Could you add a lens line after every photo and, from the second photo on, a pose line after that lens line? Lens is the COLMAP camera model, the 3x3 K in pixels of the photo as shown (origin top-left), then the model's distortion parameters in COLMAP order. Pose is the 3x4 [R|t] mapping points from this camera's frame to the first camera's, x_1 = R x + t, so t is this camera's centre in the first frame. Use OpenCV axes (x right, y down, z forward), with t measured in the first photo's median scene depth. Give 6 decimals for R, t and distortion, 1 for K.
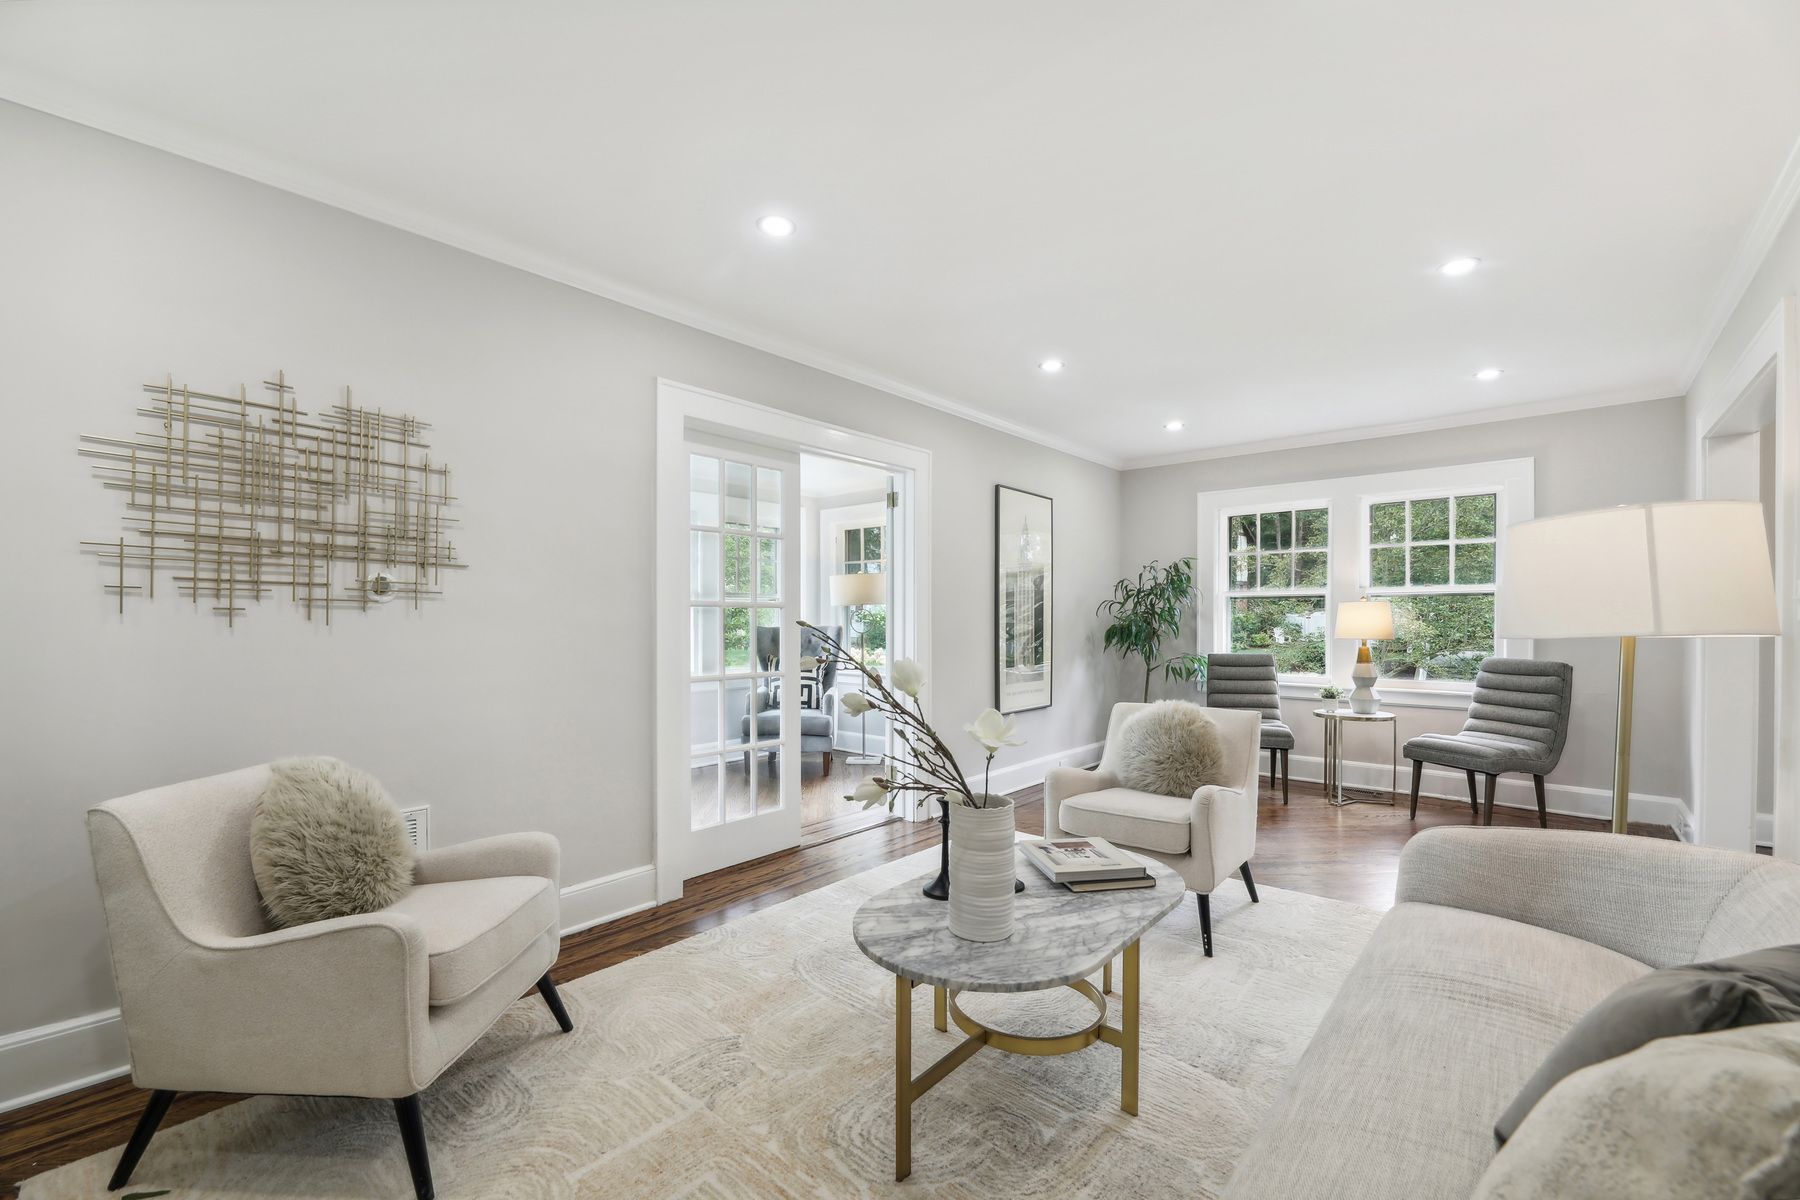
lens RADIAL K [[738.0, 0, 900.0], [0, 738.0, 600.0], [0, 0, 1]] dist [-0.002361, -0.000567]
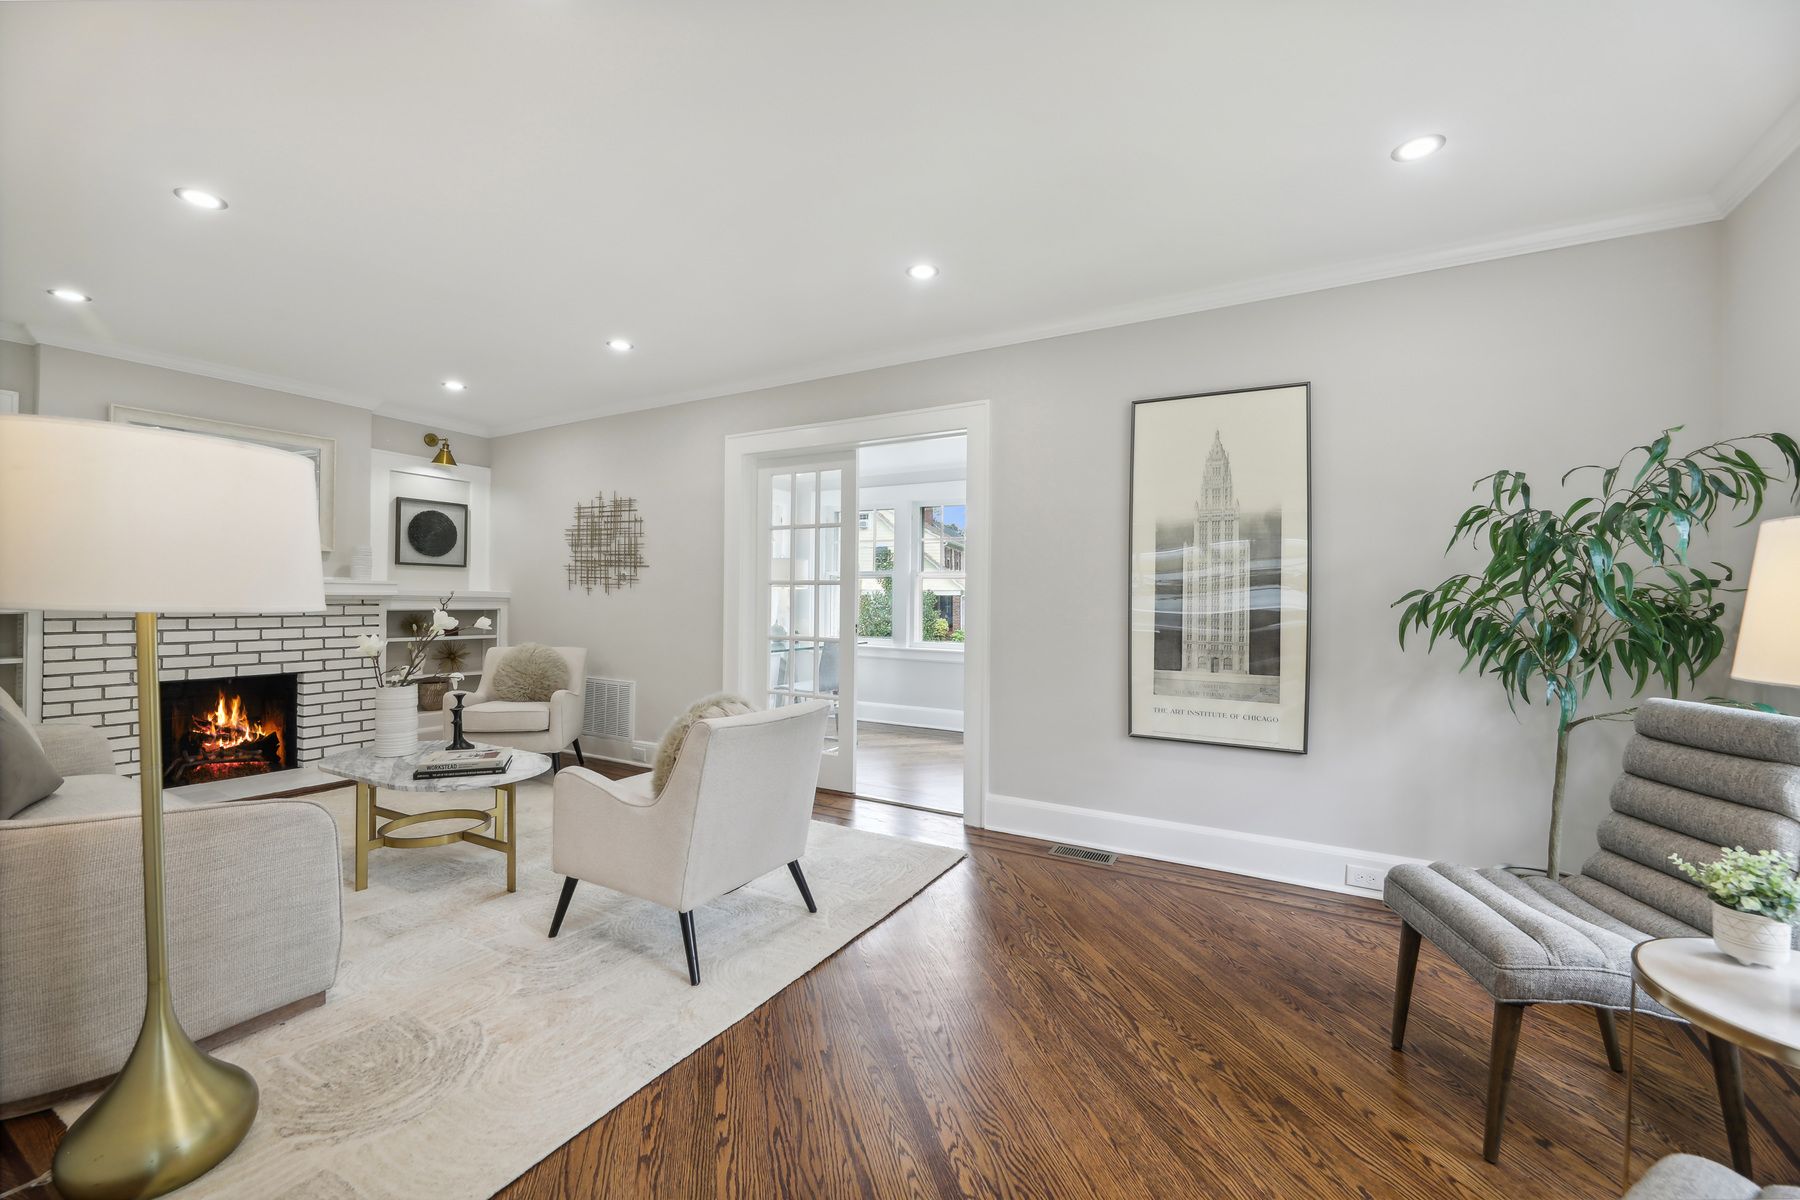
lens RADIAL K [[725.3, 0, 900.0], [0, 725.3, 600.0], [0, 0, 1]] dist [-0.000470, -0.000224]
pose [[0.204234, 0.006573, -0.978900, 1.180732], [0.015011, 0.999839, 0.009845, 0.029777], [0.978807, -0.016705, 0.204103, 1.008067]]
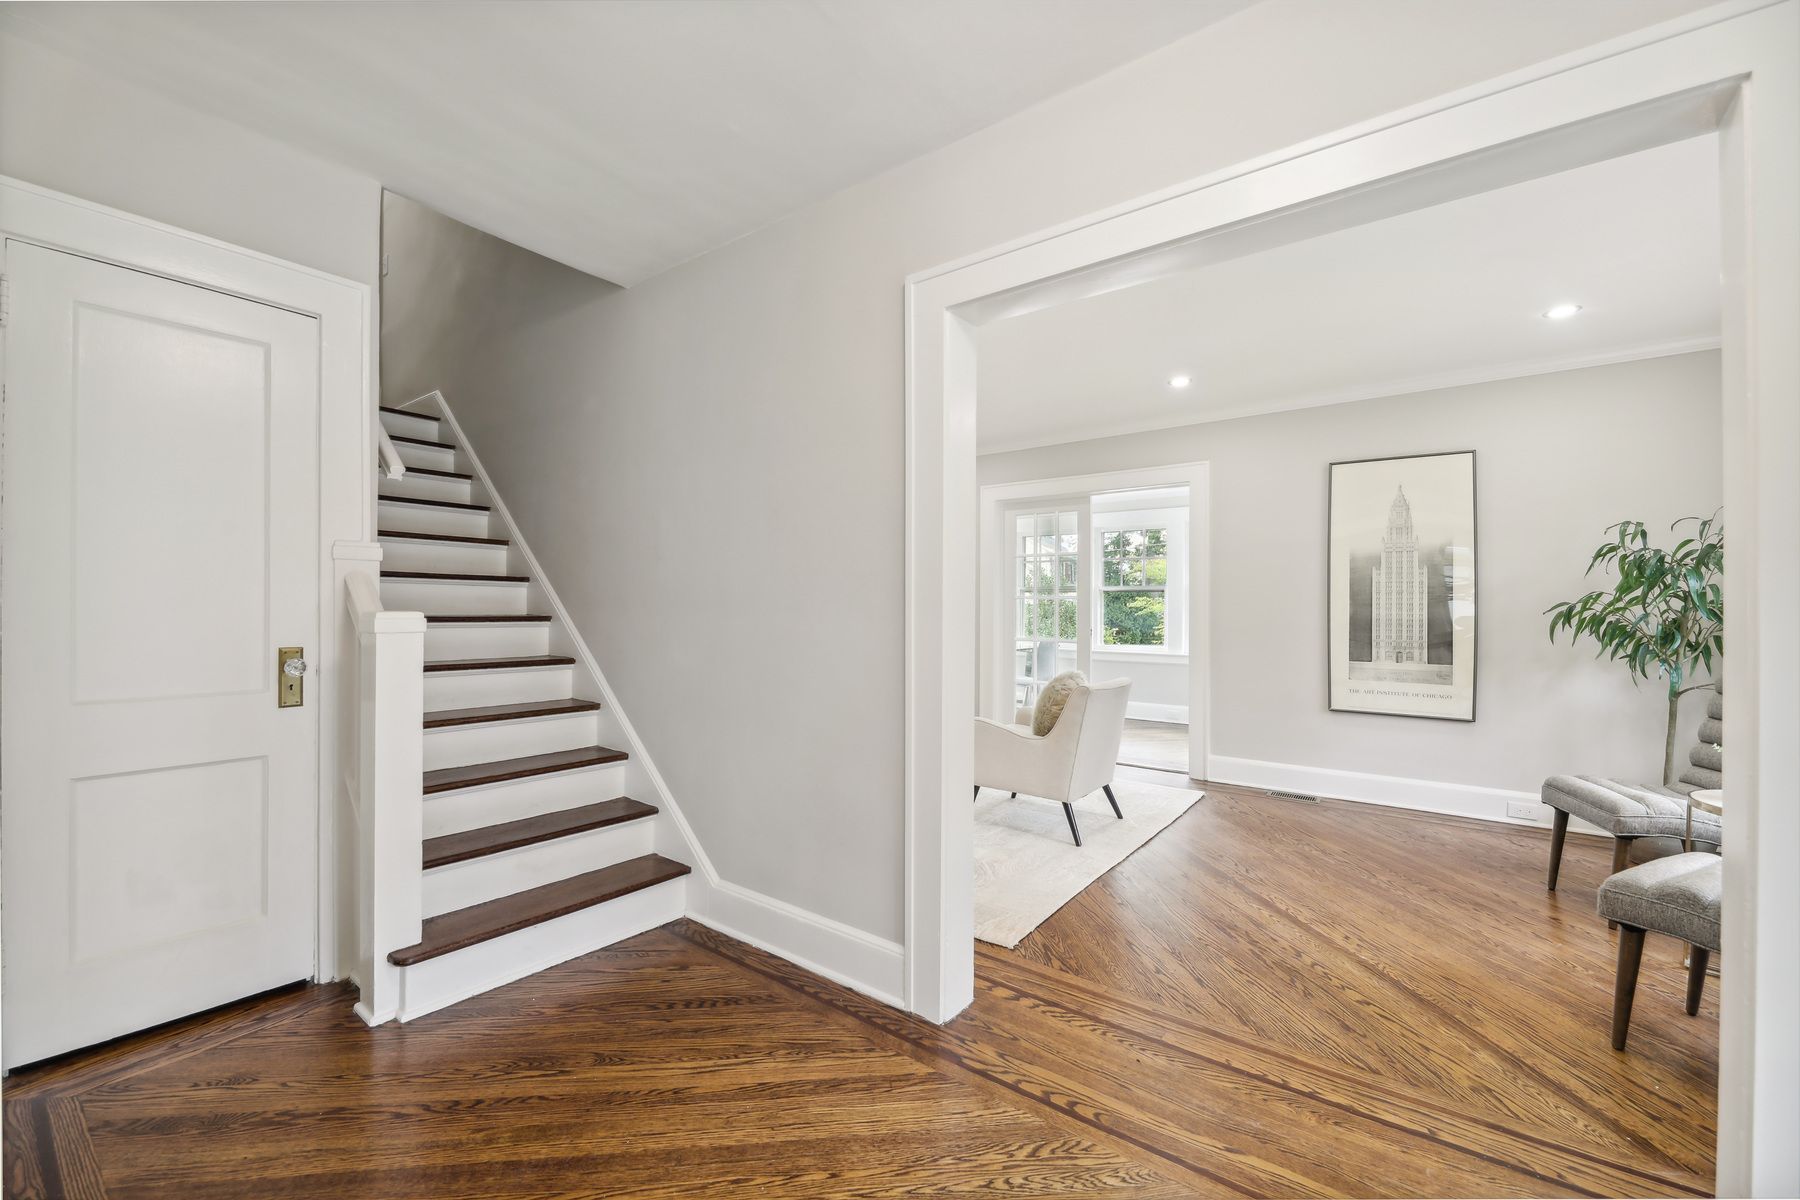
lens RADIAL K [[727.3, 0, 897.7], [0, 727.3, 608.5], [0, 0, 1]] dist [0.000193, -0.000616]
pose [[0.085550, 0.002802, -0.996330, 1.580615], [0.020400, 0.999781, 0.004563, 0.018196], [0.996125, -0.020715, 0.085475, 0.571256]]
